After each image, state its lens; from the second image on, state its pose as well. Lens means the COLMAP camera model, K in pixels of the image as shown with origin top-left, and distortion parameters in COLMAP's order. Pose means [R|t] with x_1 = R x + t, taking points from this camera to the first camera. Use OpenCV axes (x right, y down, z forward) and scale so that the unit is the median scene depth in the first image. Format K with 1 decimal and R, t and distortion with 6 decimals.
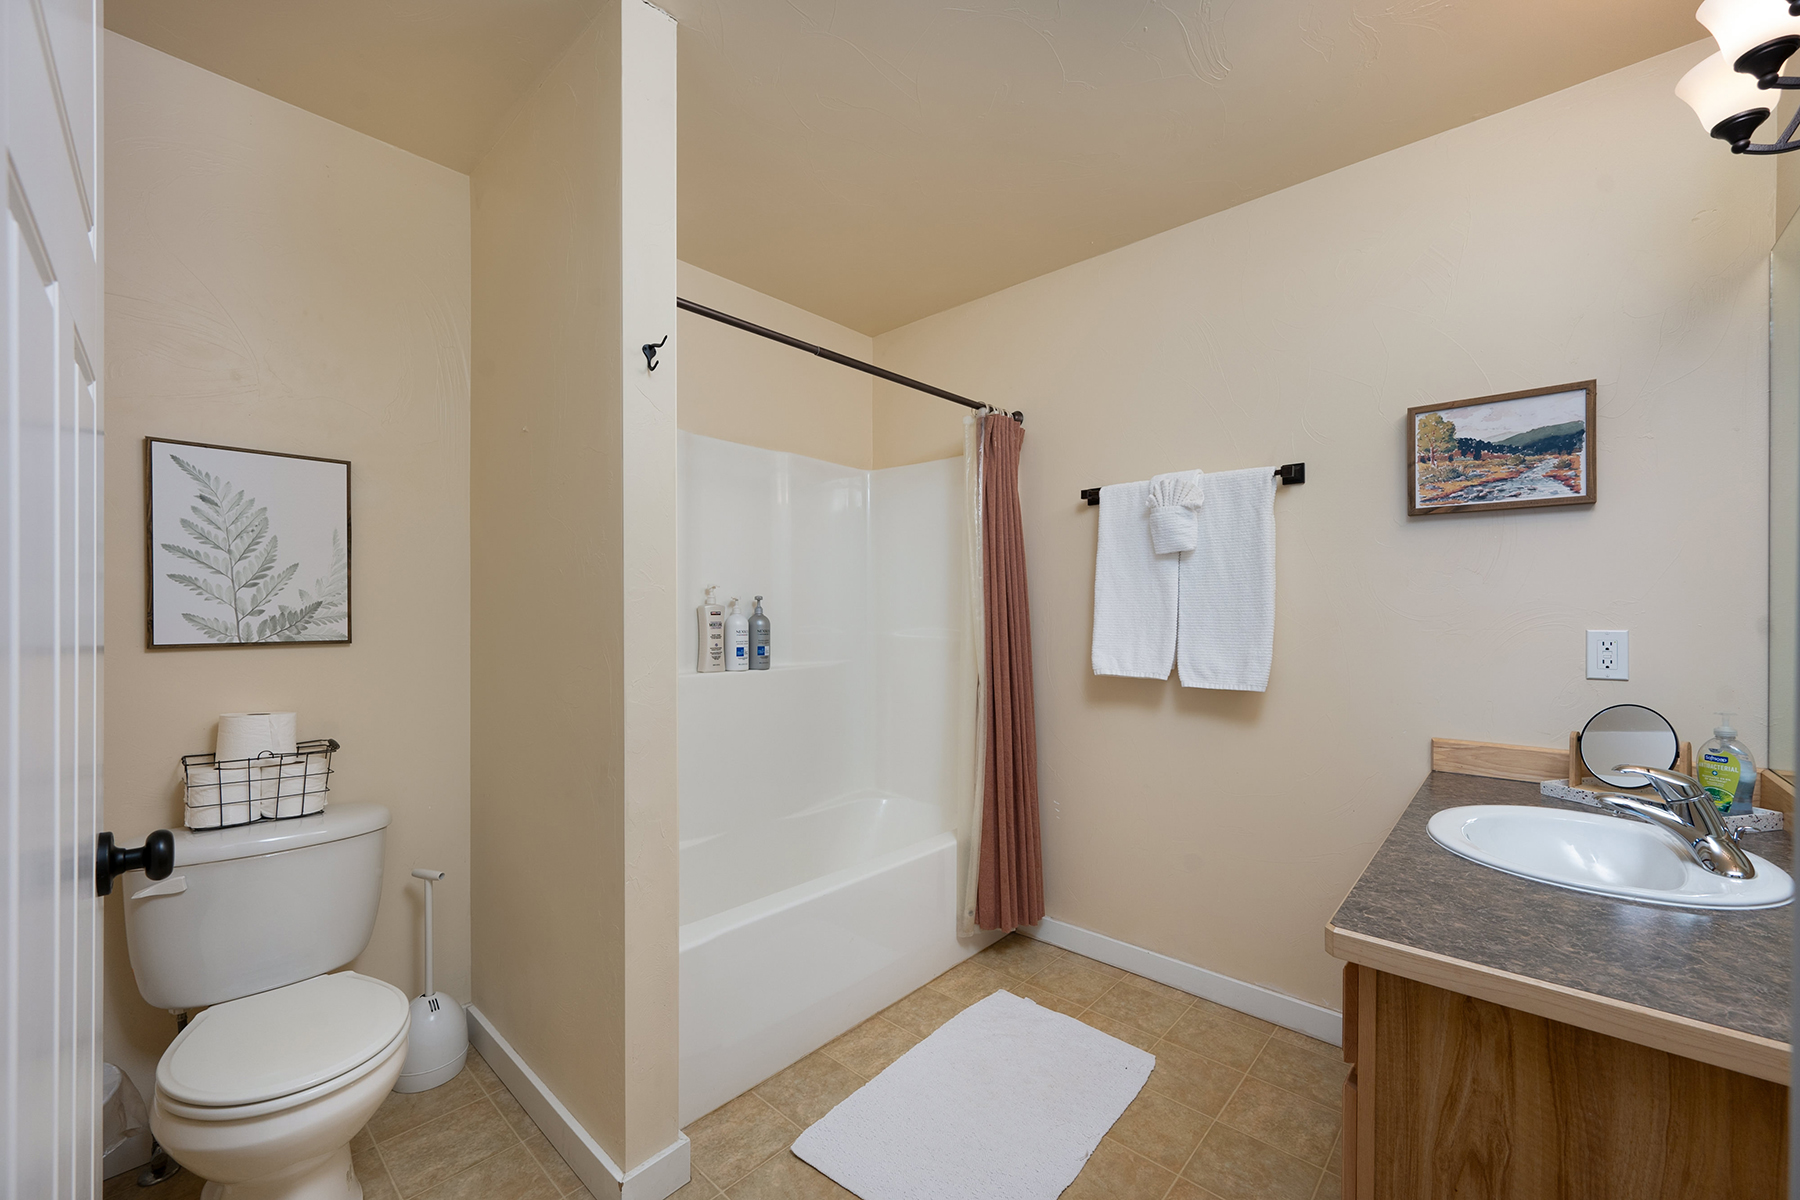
lens RADIAL K [[721.6, 0, 900.3], [0, 721.6, 611.8], [0, 0, 1]] dist [-0.003758, 0.000812]
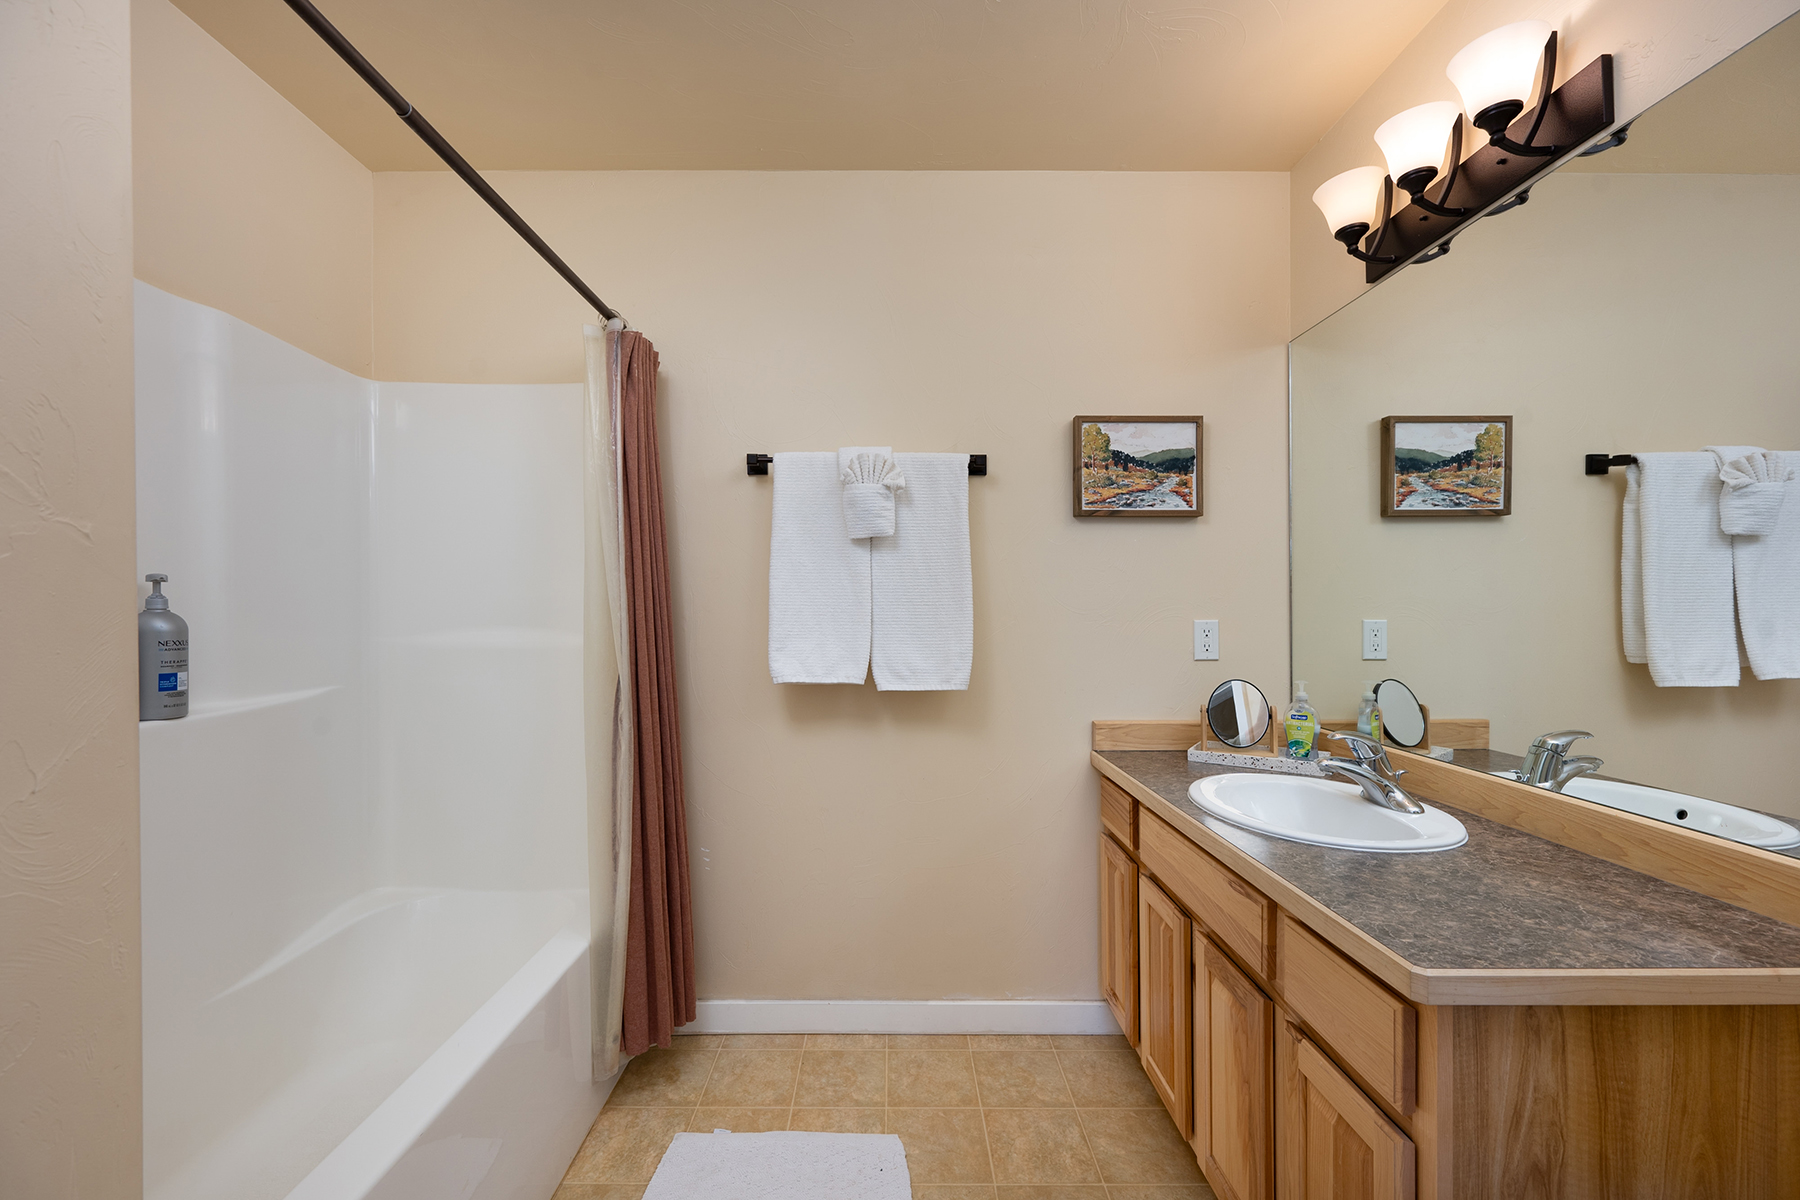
lens RADIAL K [[721.6, 0, 898.1], [0, 721.6, 606.8], [0, 0, 1]] dist [-0.003758, 0.000812]
pose [[0.737911, 0.000035, 0.674898, -0.217725], [0.000911, 0.999999, -0.001048, 0.002846], [-0.674898, 0.001388, 0.737910, 0.390672]]
